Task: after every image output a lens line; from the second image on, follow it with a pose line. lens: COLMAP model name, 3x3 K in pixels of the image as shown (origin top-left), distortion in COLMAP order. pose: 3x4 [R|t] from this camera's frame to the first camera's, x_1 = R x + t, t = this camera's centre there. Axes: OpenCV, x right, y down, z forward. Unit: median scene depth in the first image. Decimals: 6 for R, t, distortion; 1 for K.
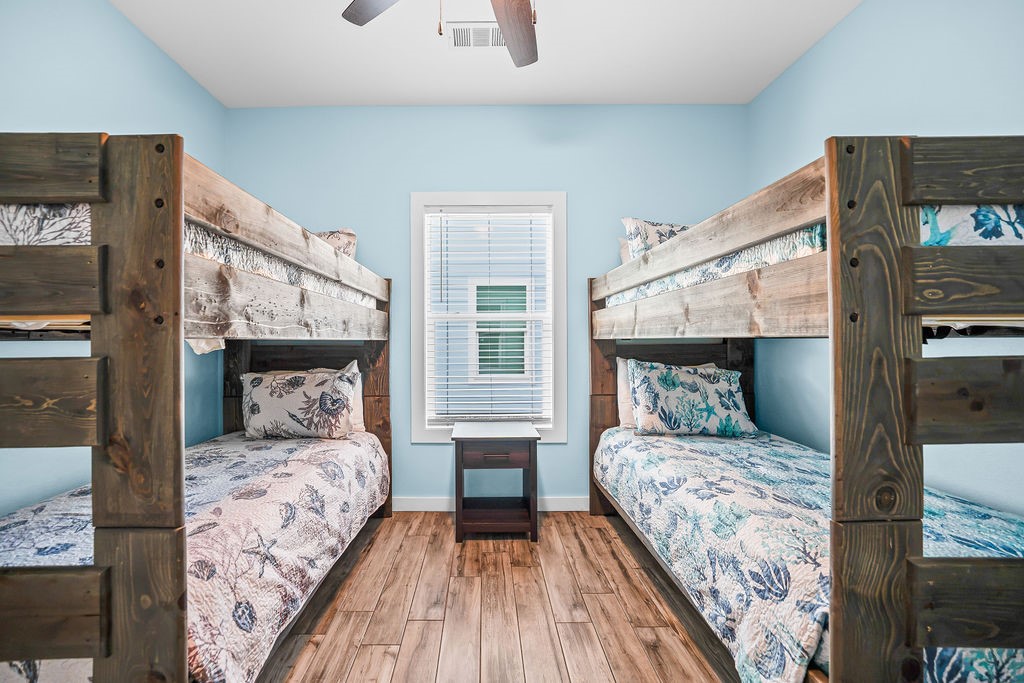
lens RADIAL K [[414.8, 0, 510.0], [0, 414.8, 337.6], [0, 0, 1]] dist [-0.026332, 0.008152]
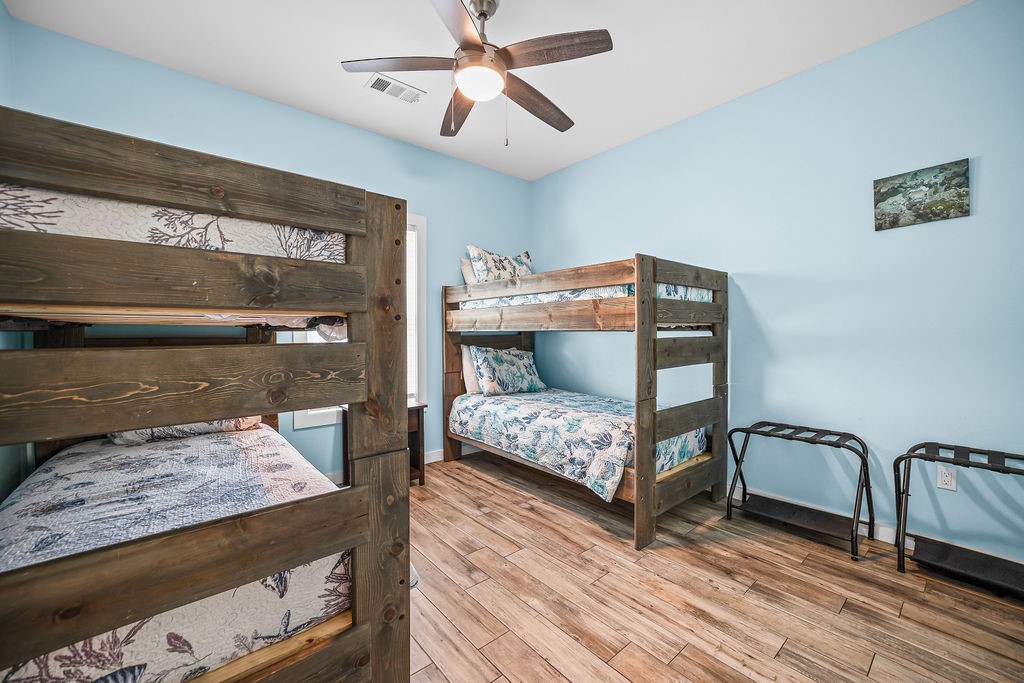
lens RADIAL K [[414.8, 0, 510.0], [0, 414.8, 337.6], [0, 0, 1]] dist [-0.026332, 0.008152]
pose [[0.760274, -0.006226, 0.649573, -0.931684], [-0.004166, 0.999887, 0.014459, 0.005052], [-0.649590, -0.013699, 0.760162, -0.285831]]
